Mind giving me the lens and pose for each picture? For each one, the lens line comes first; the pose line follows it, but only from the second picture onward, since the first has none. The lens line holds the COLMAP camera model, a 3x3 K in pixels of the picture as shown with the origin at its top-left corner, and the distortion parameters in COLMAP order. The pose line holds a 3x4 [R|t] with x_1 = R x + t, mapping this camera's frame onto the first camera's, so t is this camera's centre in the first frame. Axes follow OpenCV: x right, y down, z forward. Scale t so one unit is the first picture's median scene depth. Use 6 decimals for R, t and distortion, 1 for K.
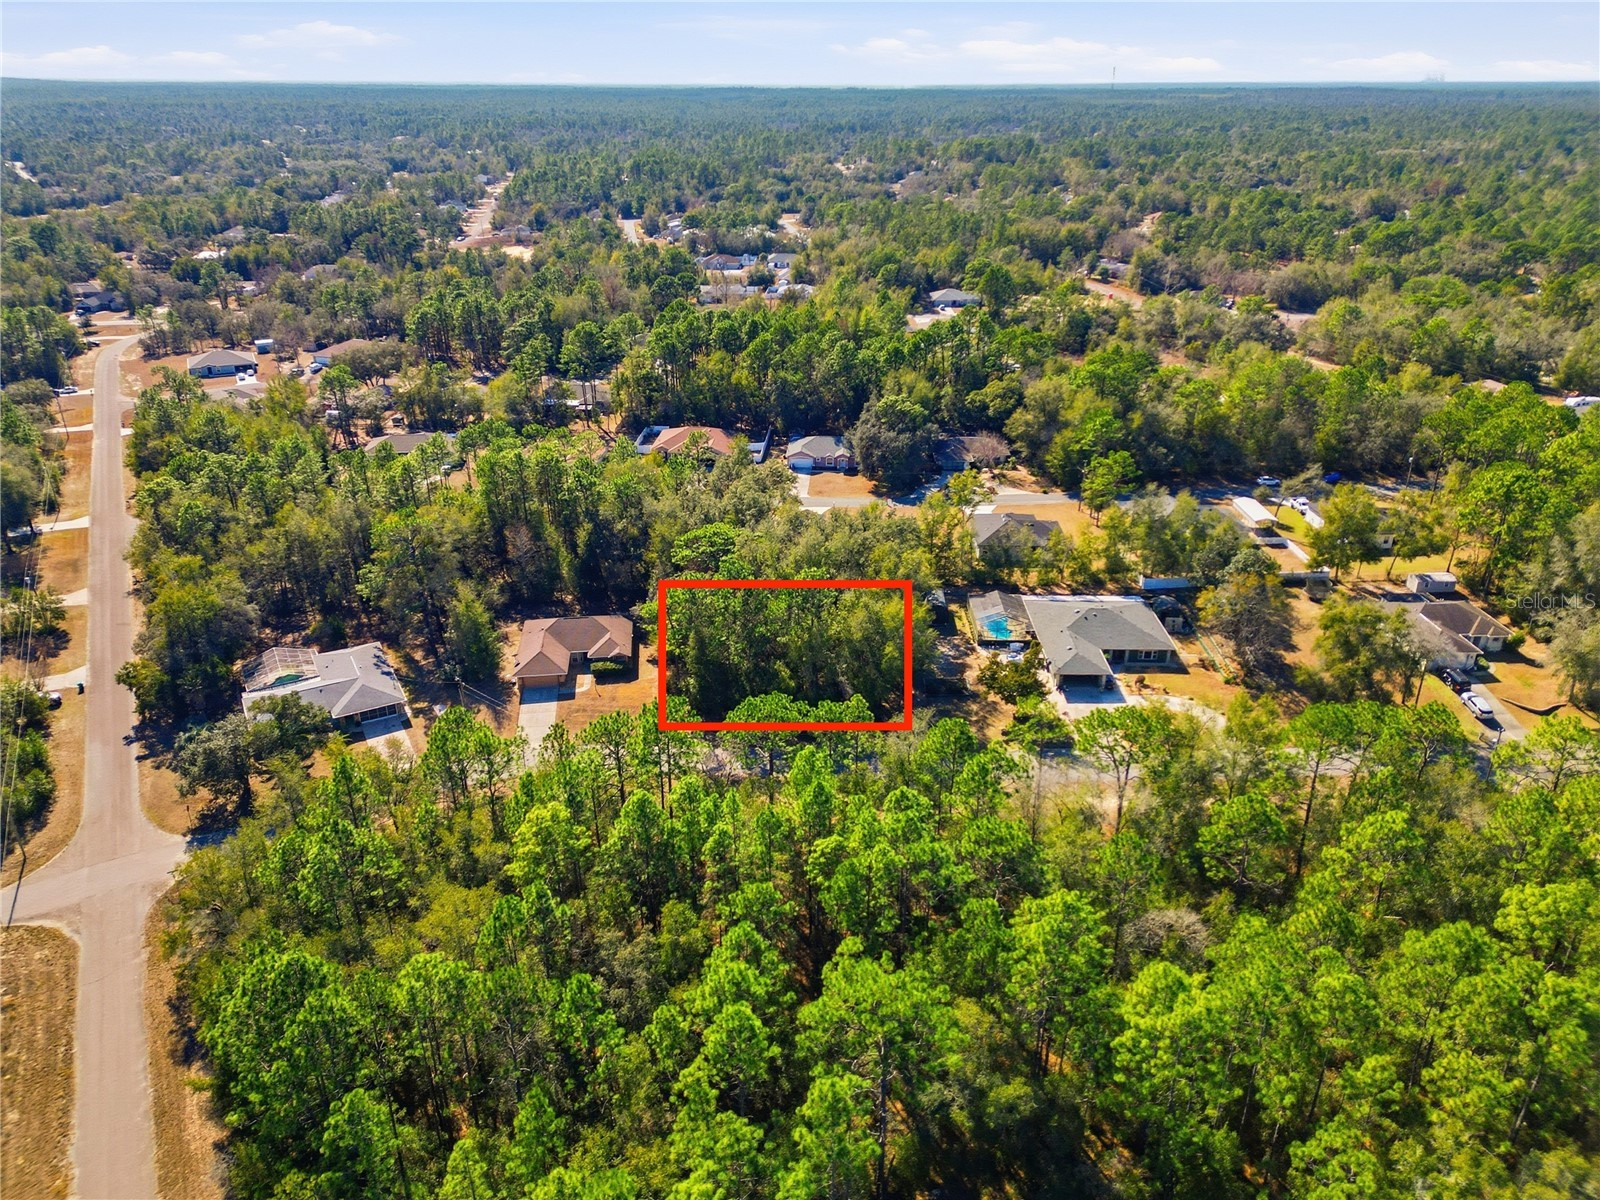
lens RADIAL K [[1117.3, 0, 800.0], [0, 1117.3, 600.0], [0, 0, 1]] dist [0.088725, -0.113246]
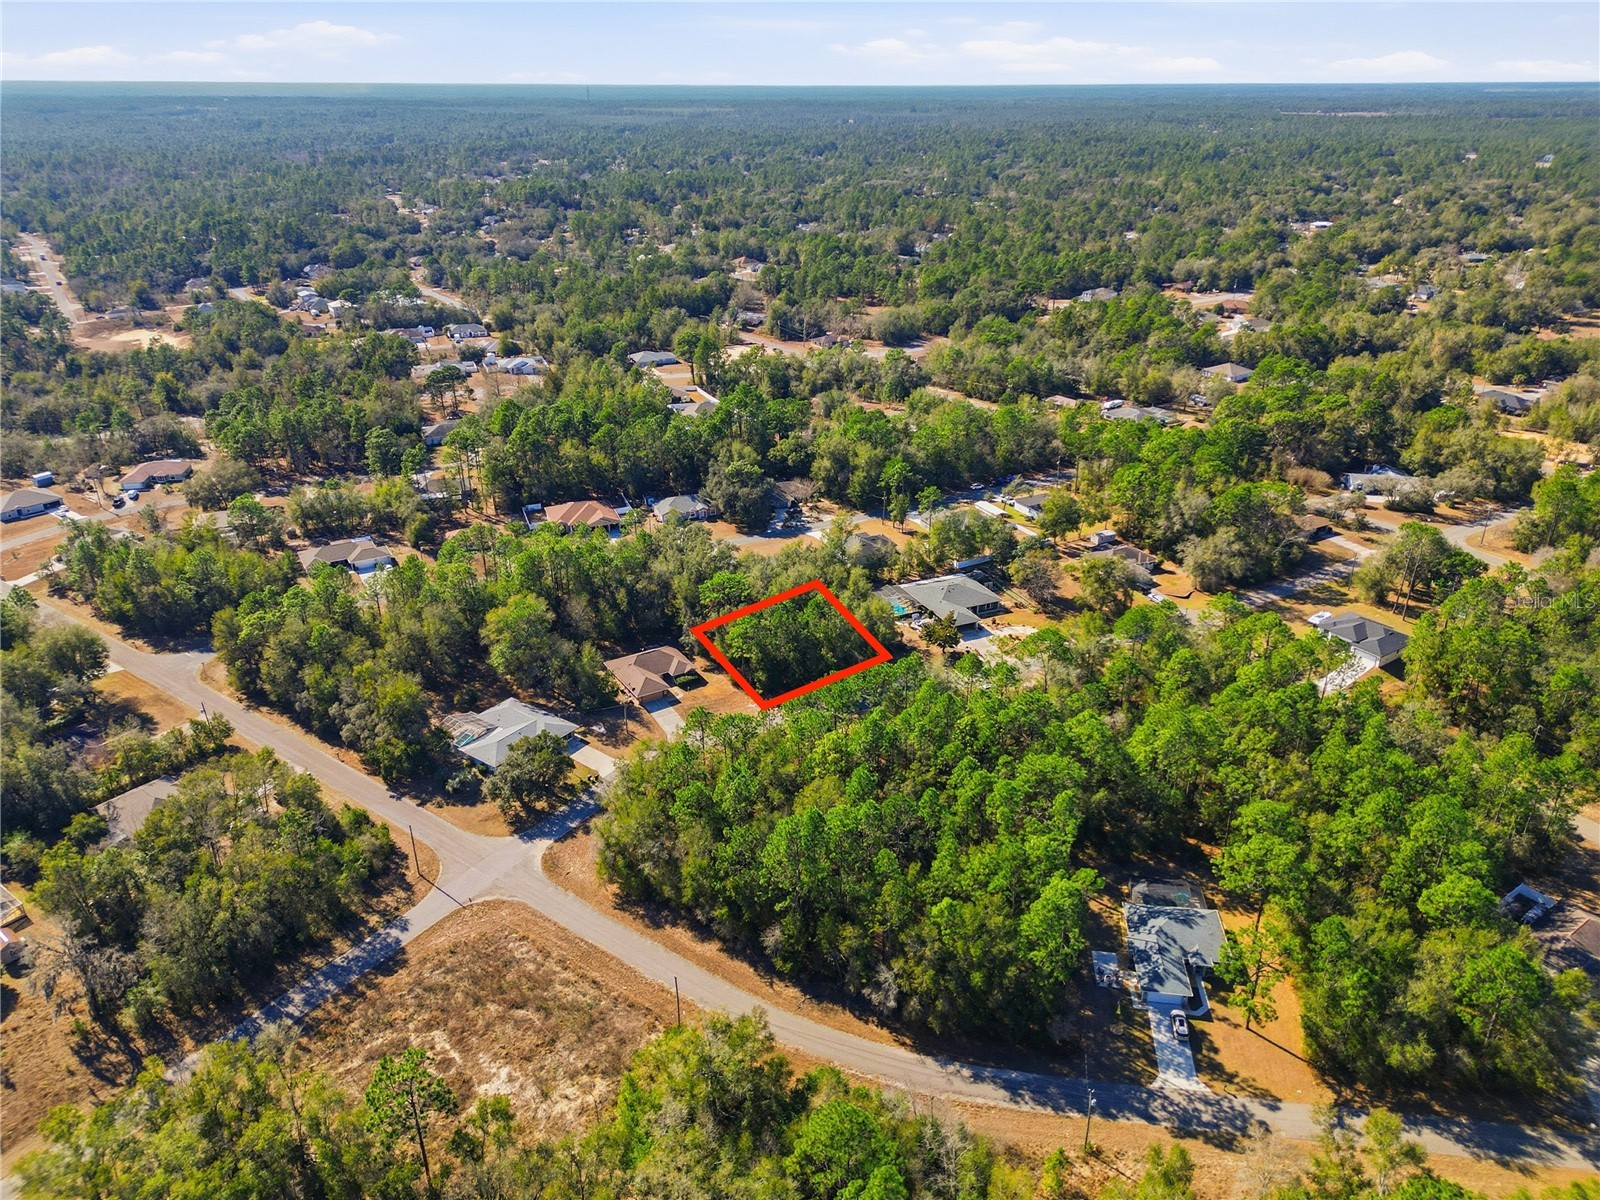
lens RADIAL K [[1117.3, 0, 800.0], [0, 1117.3, 600.0], [0, 0, 1]] dist [0.088725, -0.113246]
pose [[0.907683, -0.178363, 0.379866, -0.522115], [0.178653, 0.983296, 0.034811, -0.062035], [-0.379730, 0.036267, 0.924386, -0.398161]]
